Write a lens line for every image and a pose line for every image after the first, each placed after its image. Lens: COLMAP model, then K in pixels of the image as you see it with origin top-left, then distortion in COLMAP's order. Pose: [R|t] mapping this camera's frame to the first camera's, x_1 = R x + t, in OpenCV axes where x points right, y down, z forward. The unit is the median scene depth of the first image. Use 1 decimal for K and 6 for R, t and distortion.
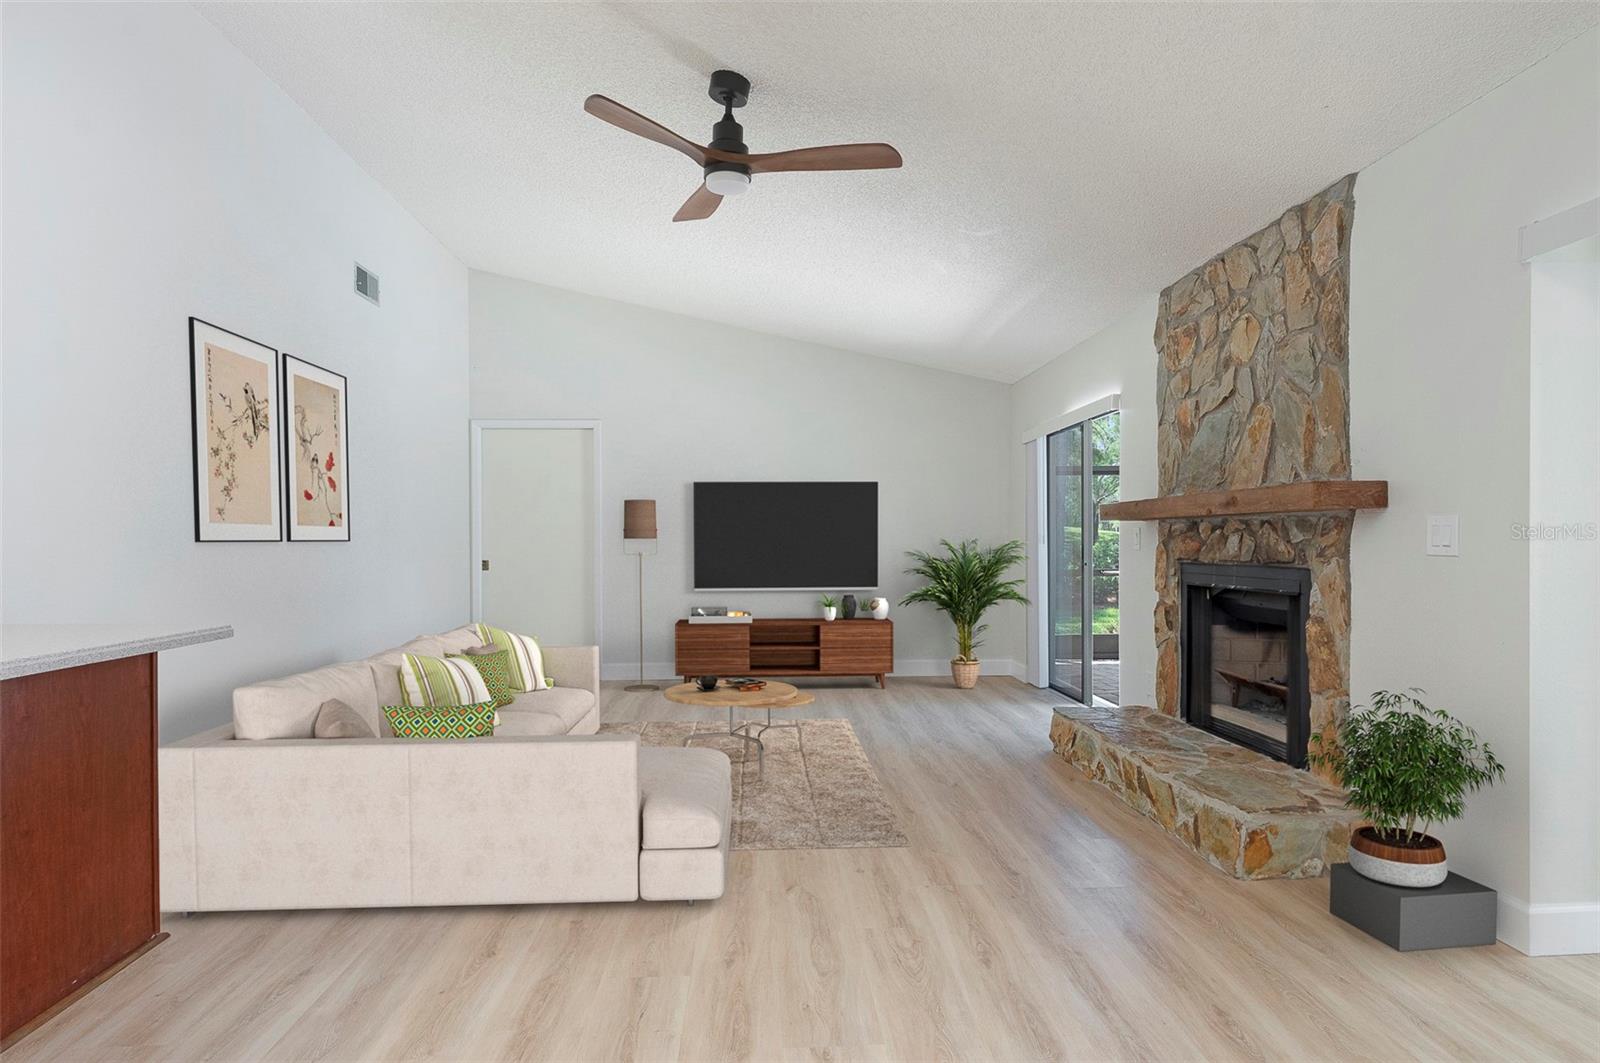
lens RADIAL K [[898.4, 0, 798.9], [0, 898.4, 548.5], [0, 0, 1]] dist [-0.002646, 0.000178]
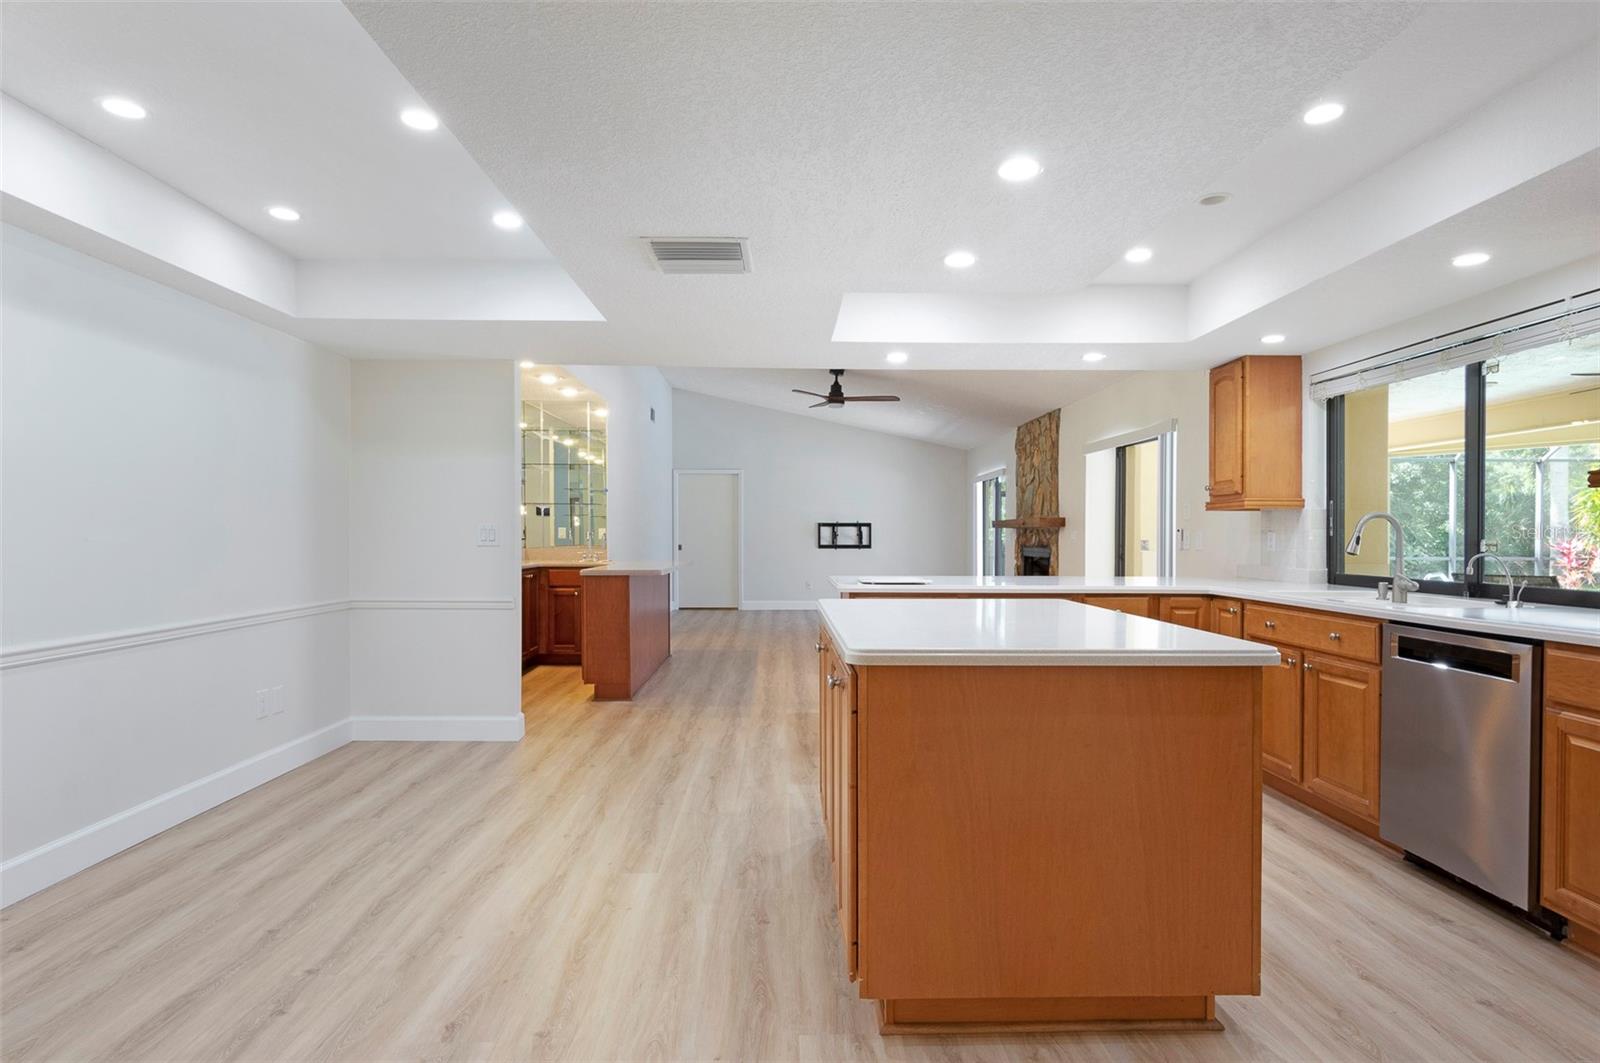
lens RADIAL K [[846.7, 0, 800.0], [0, 846.7, 531.5], [0, 0, 1]] dist [0.002912, -0.000529]
pose [[0.999623, 0.007164, -0.026489, -0.111308], [-0.007450, 0.999915, -0.010716, 0.004714], [0.026410, 0.010910, 0.999592, -1.493568]]
